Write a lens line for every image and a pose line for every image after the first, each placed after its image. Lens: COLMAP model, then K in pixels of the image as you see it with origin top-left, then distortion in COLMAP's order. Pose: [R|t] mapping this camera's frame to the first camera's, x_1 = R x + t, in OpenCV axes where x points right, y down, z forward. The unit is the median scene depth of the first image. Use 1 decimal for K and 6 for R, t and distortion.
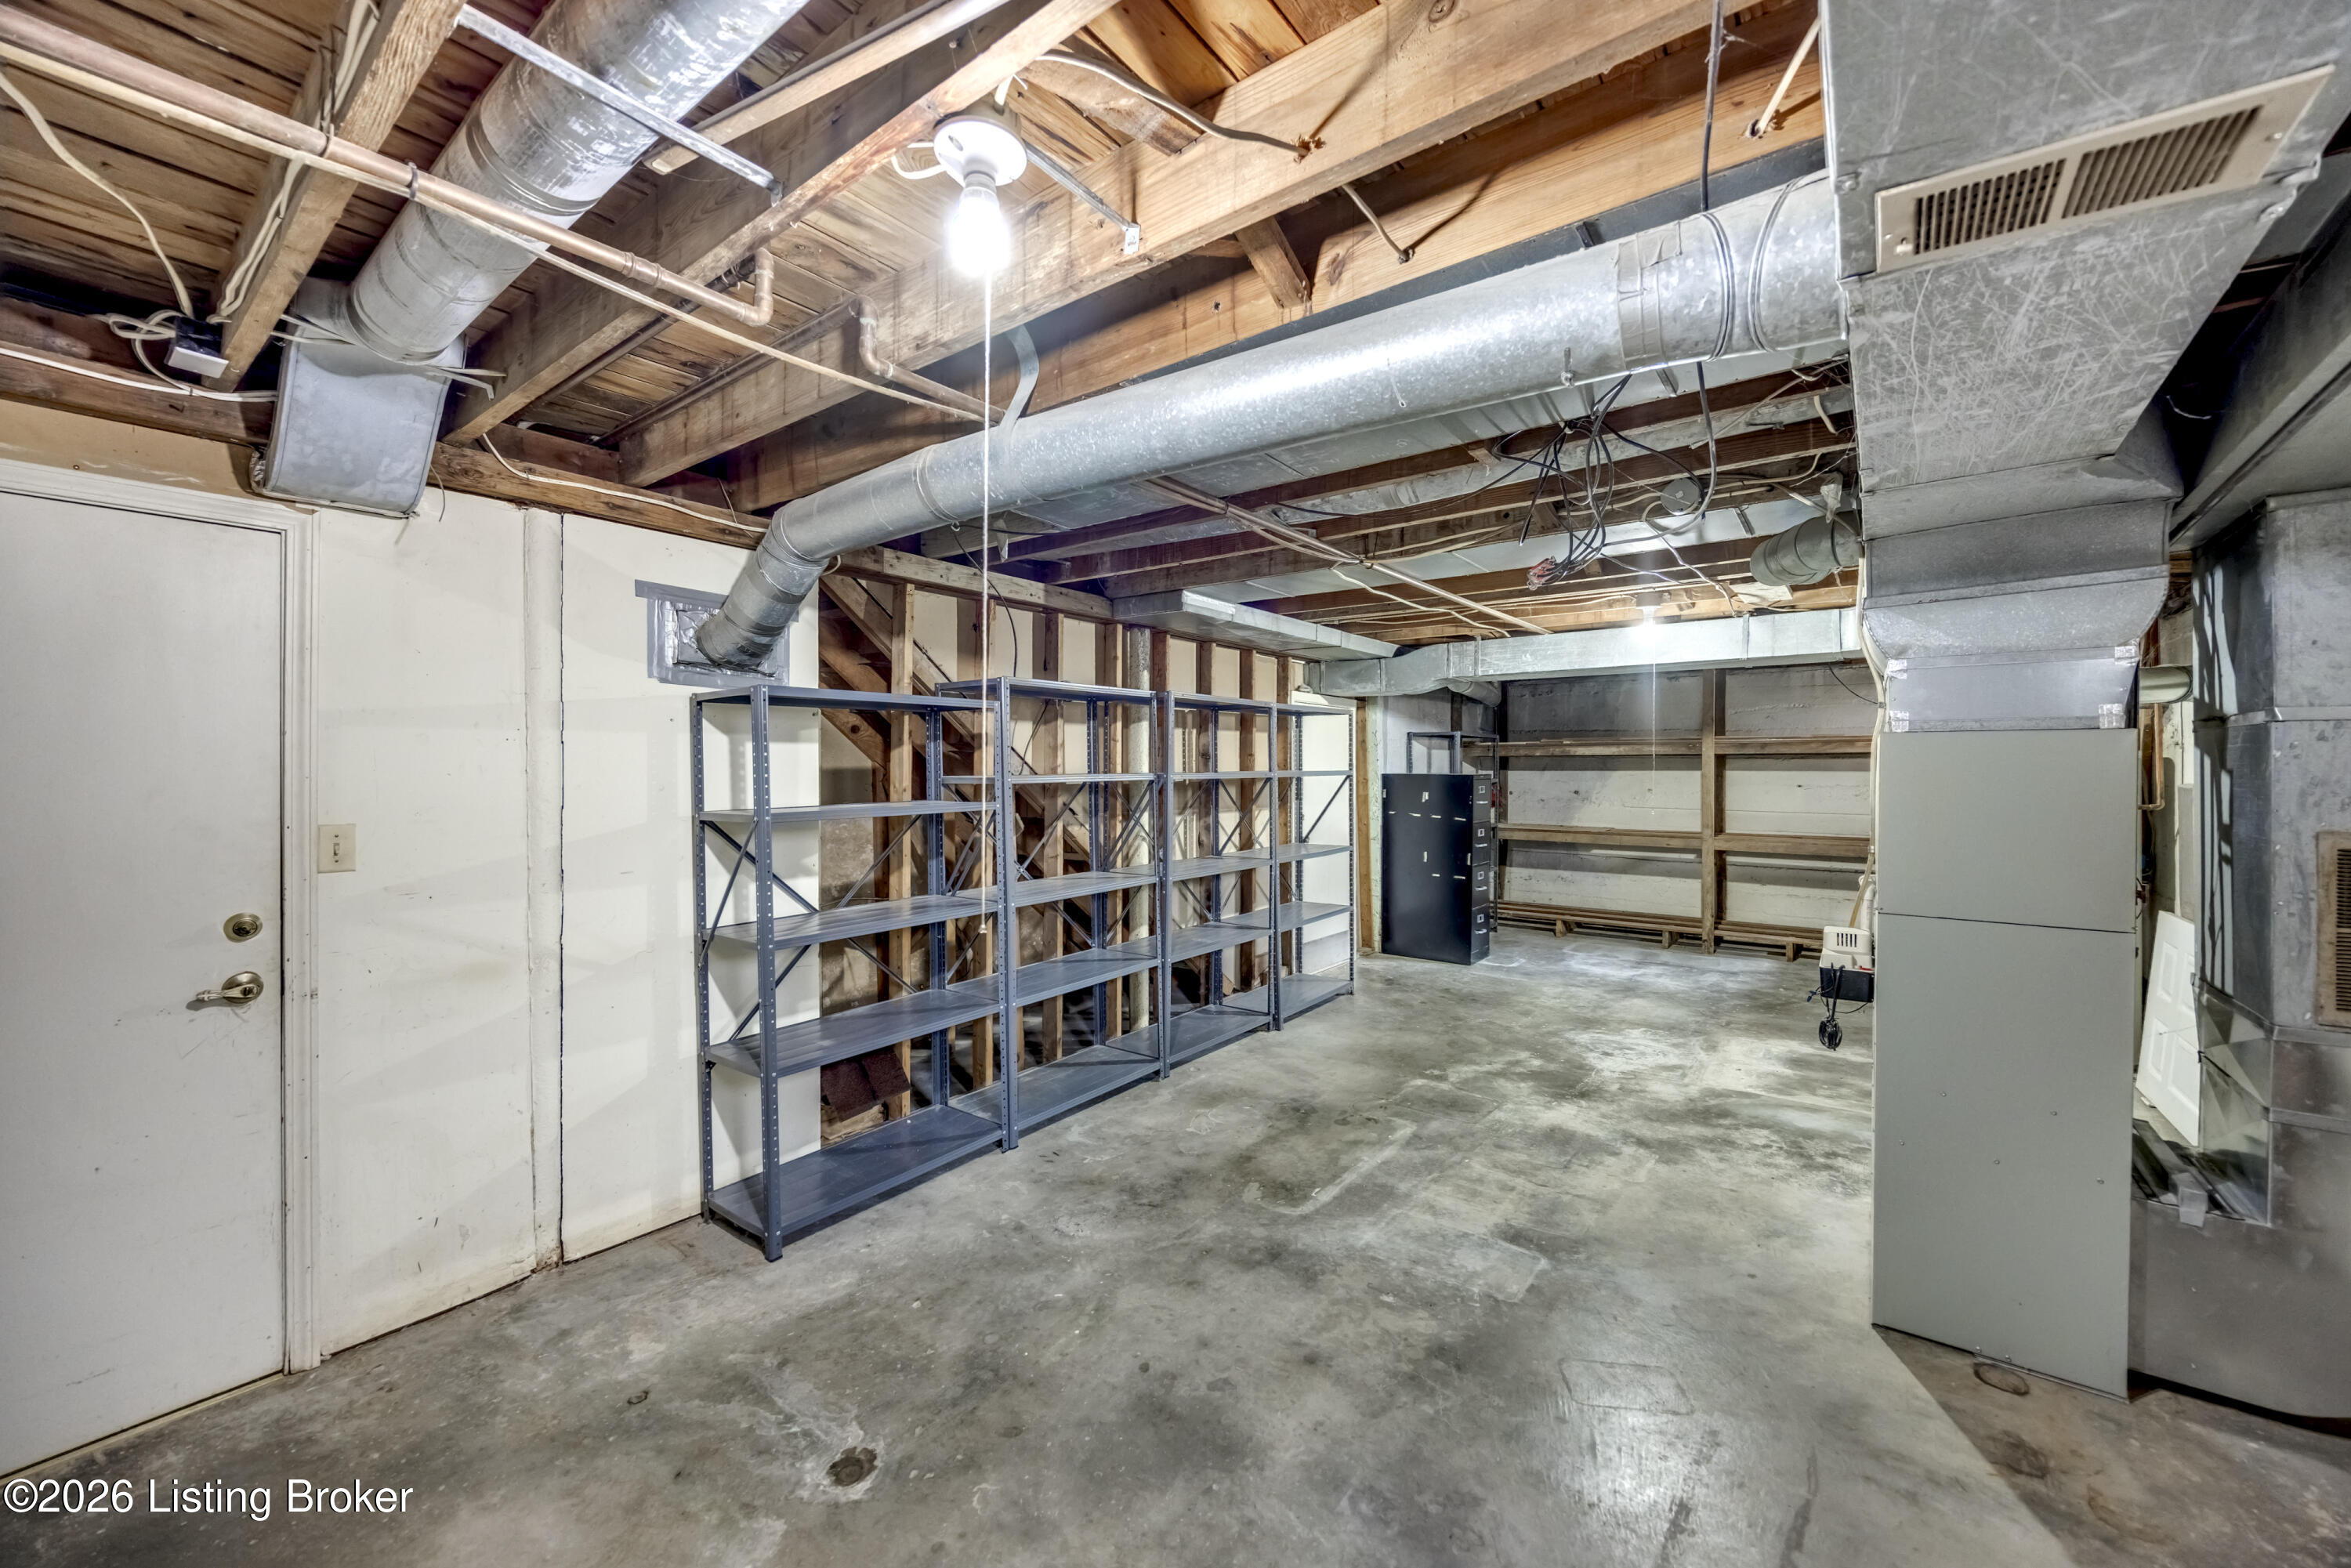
lens RADIAL K [[897.8, 0, 1174.5], [0, 897.8, 772.9], [0, 0, 1]] dist [-0.001237, -0.000042]
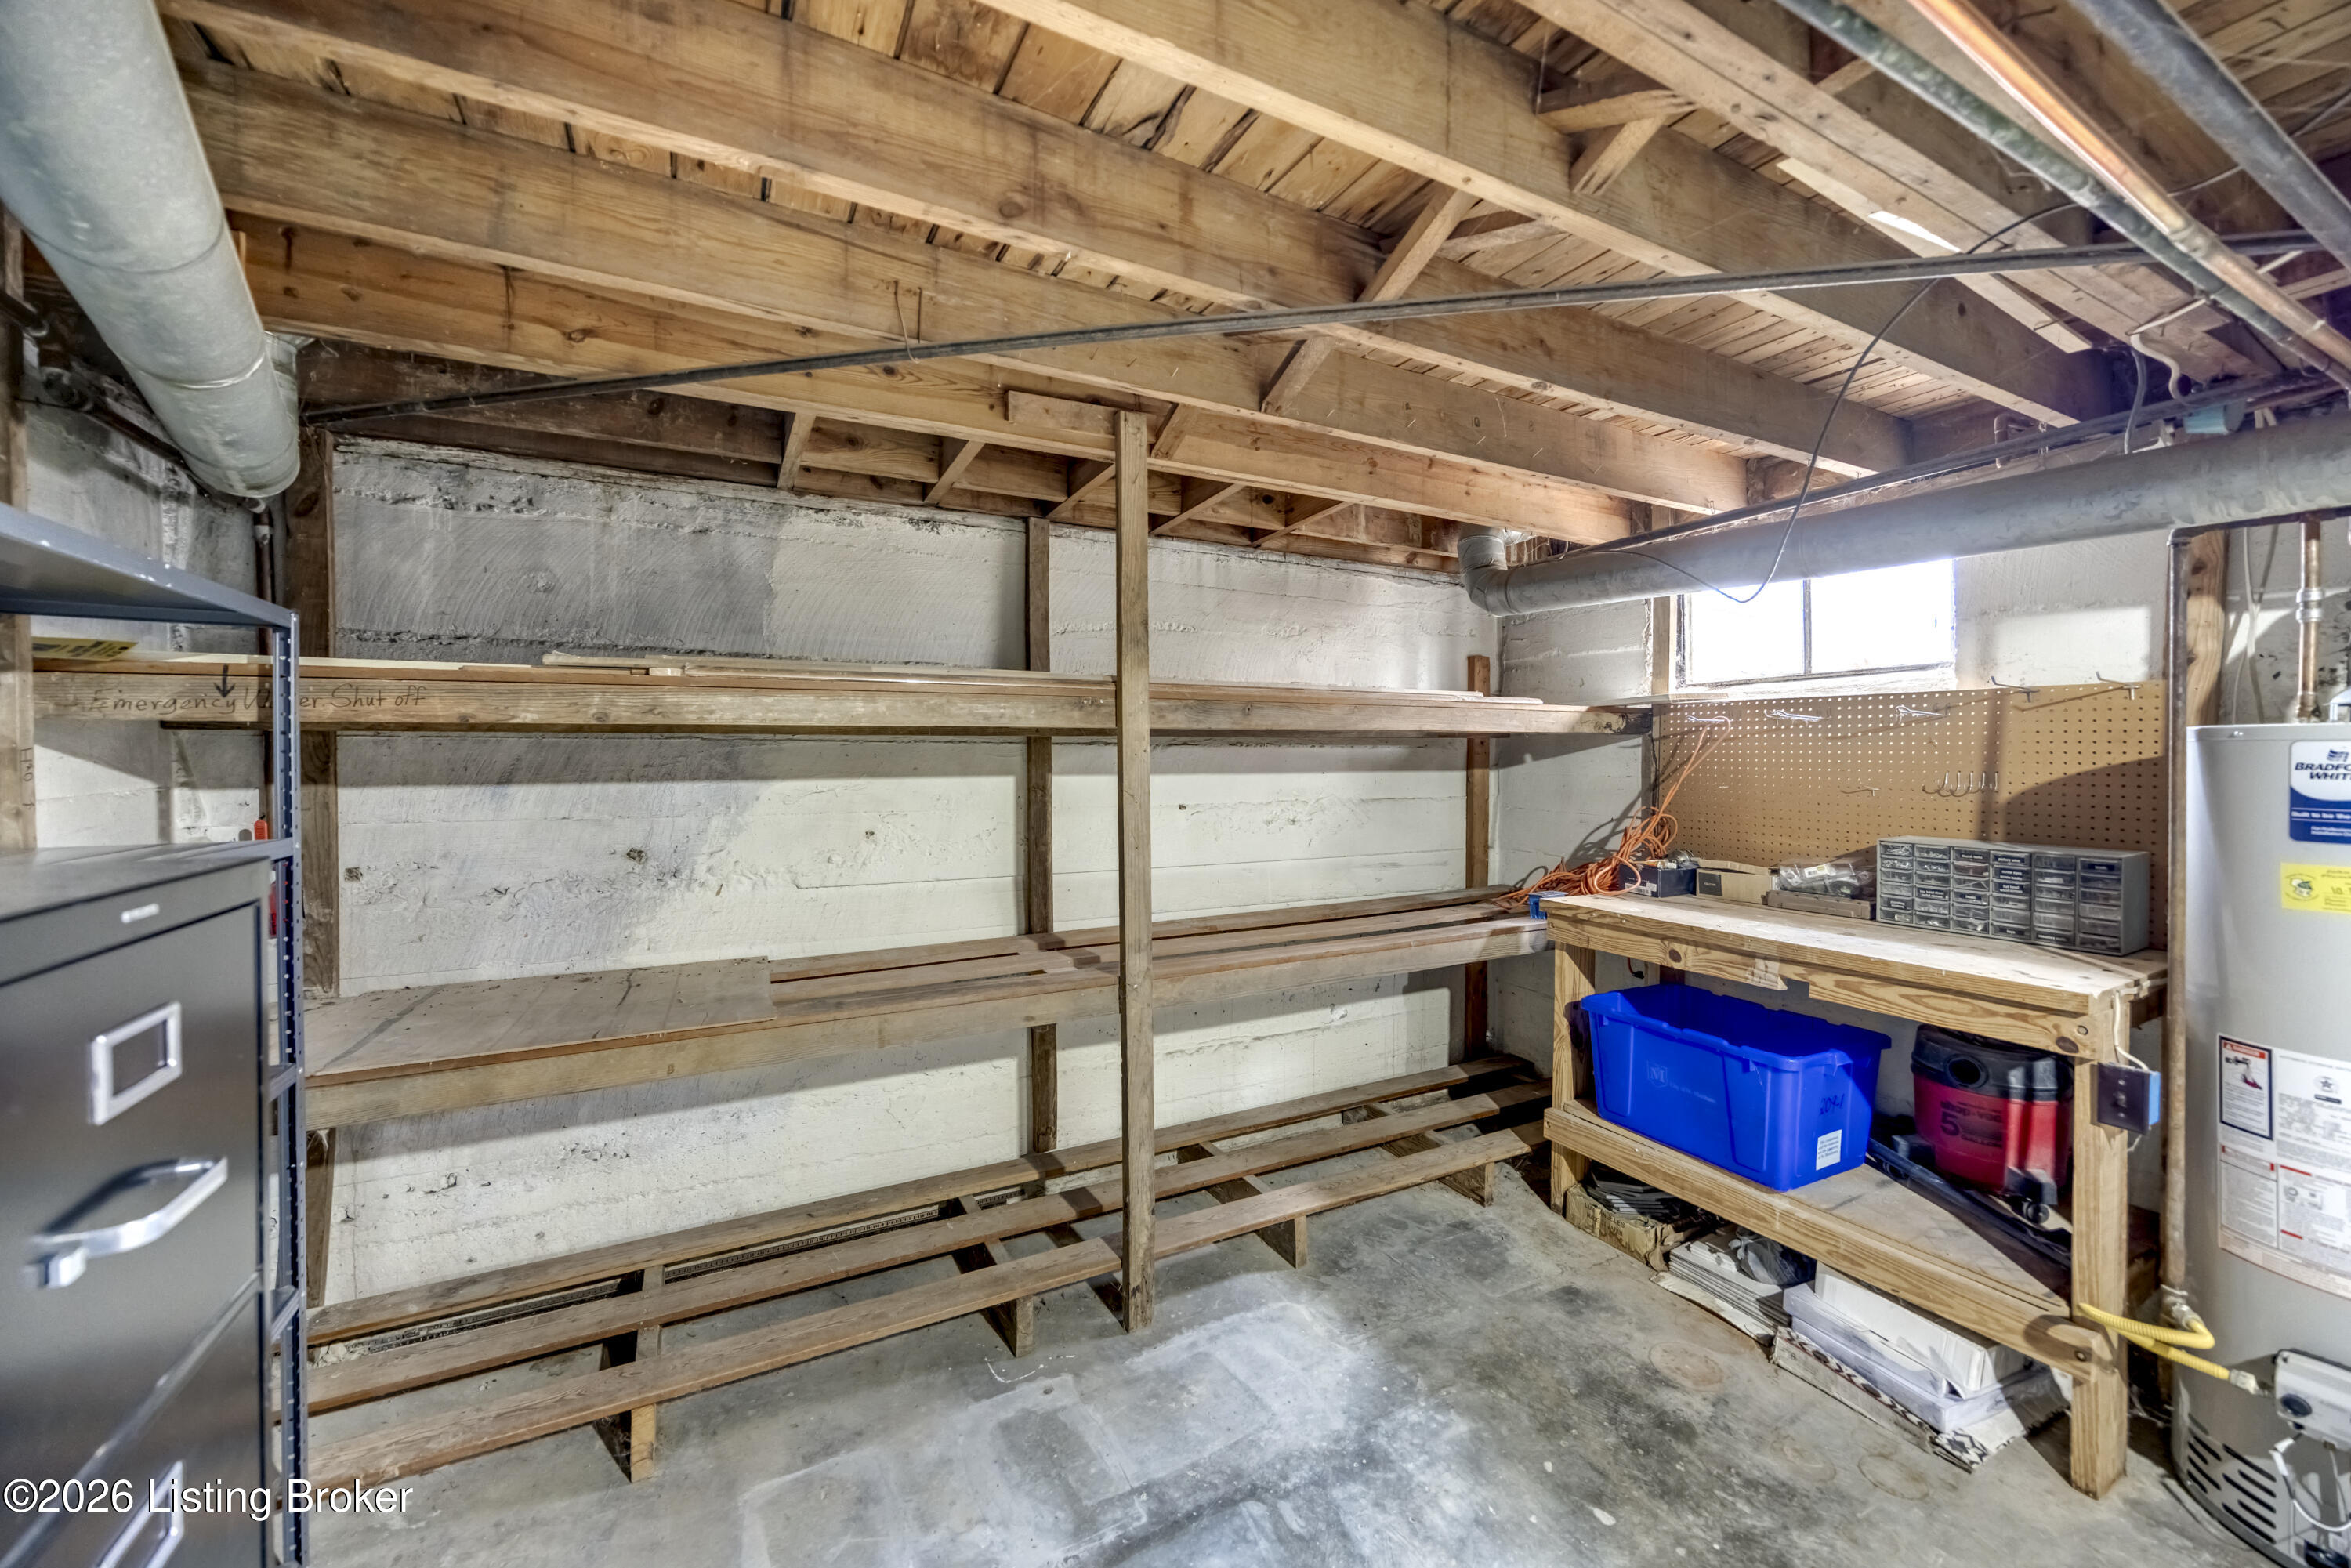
lens RADIAL K [[897.8, 0, 1174.5], [0, 897.8, 772.9], [0, 0, 1]] dist [-0.001237, -0.000042]
pose [[0.409511, -0.018024, 0.912127, 0.573923], [0.006843, 0.999837, 0.016685, -0.020030], [-0.912279, -0.000591, 0.409568, 1.632072]]
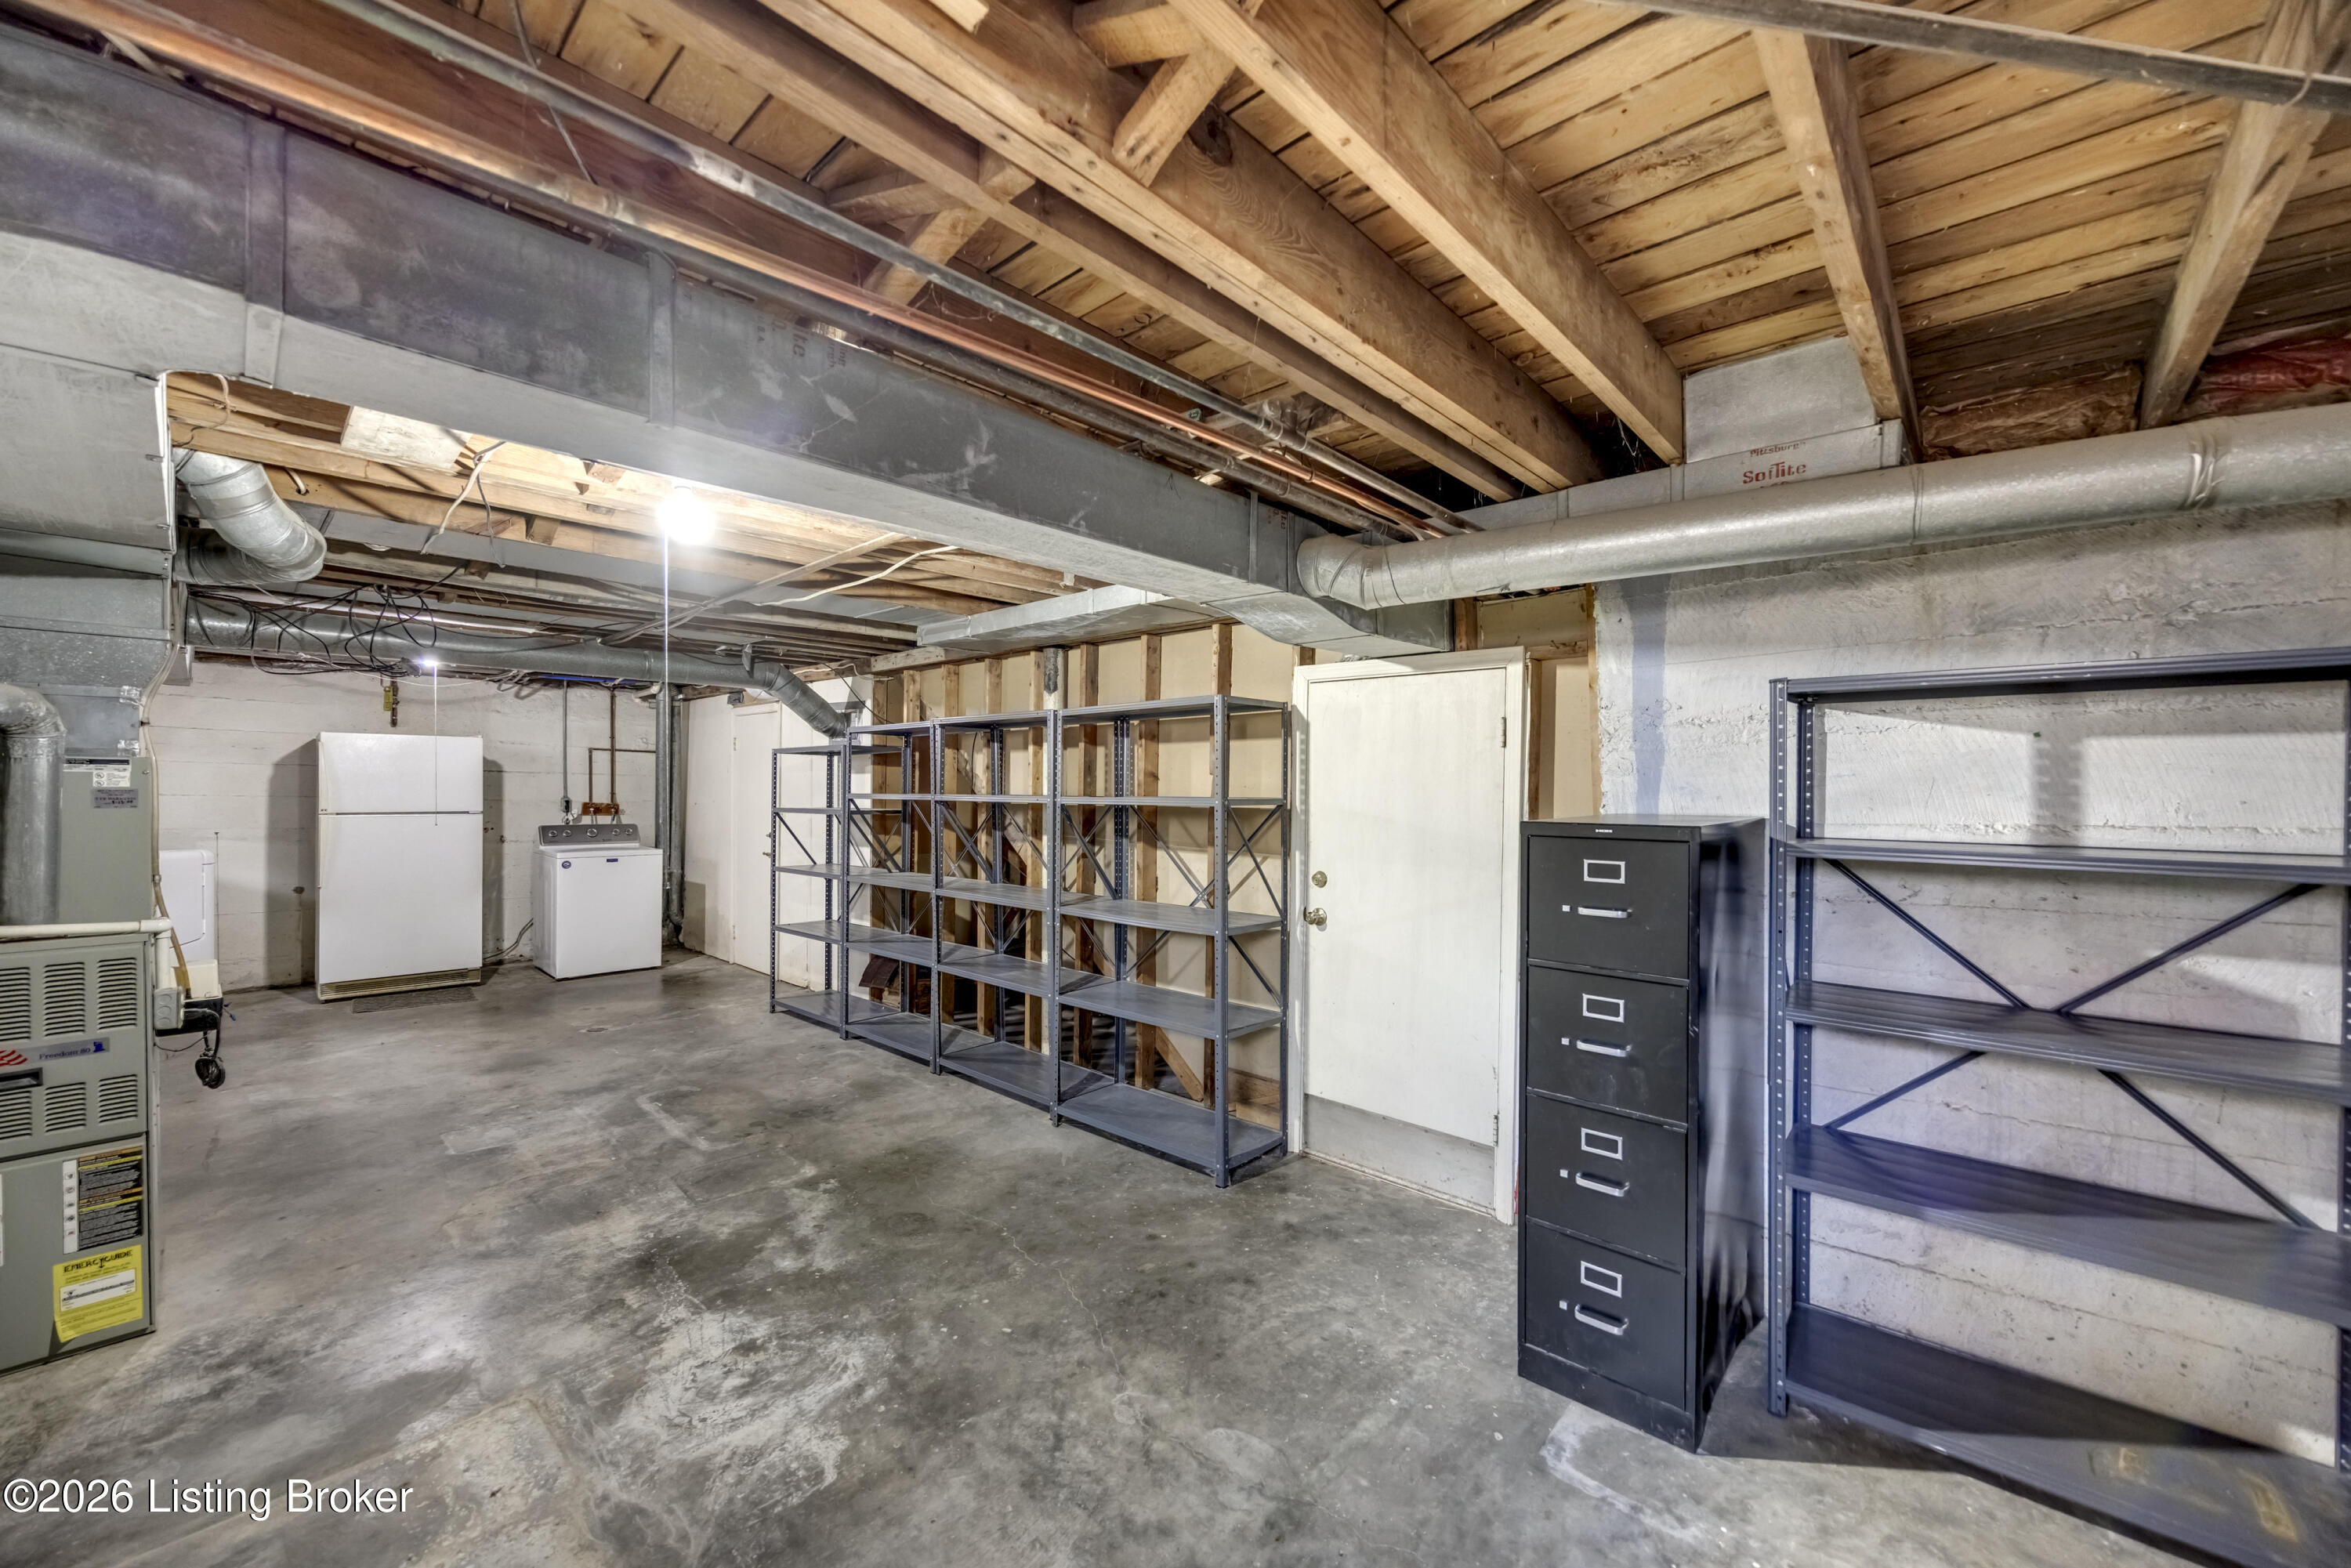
lens RADIAL K [[903.8, 0, 1185.7], [0, 903.8, 776.4], [0, 0, 1]] dist [-0.000970, -0.000203]
pose [[-0.082139, -0.006646, -0.996599, 1.239697], [-0.011346, 0.999919, -0.005733, -0.020160], [0.996556, 0.010837, -0.082208, 1.628288]]
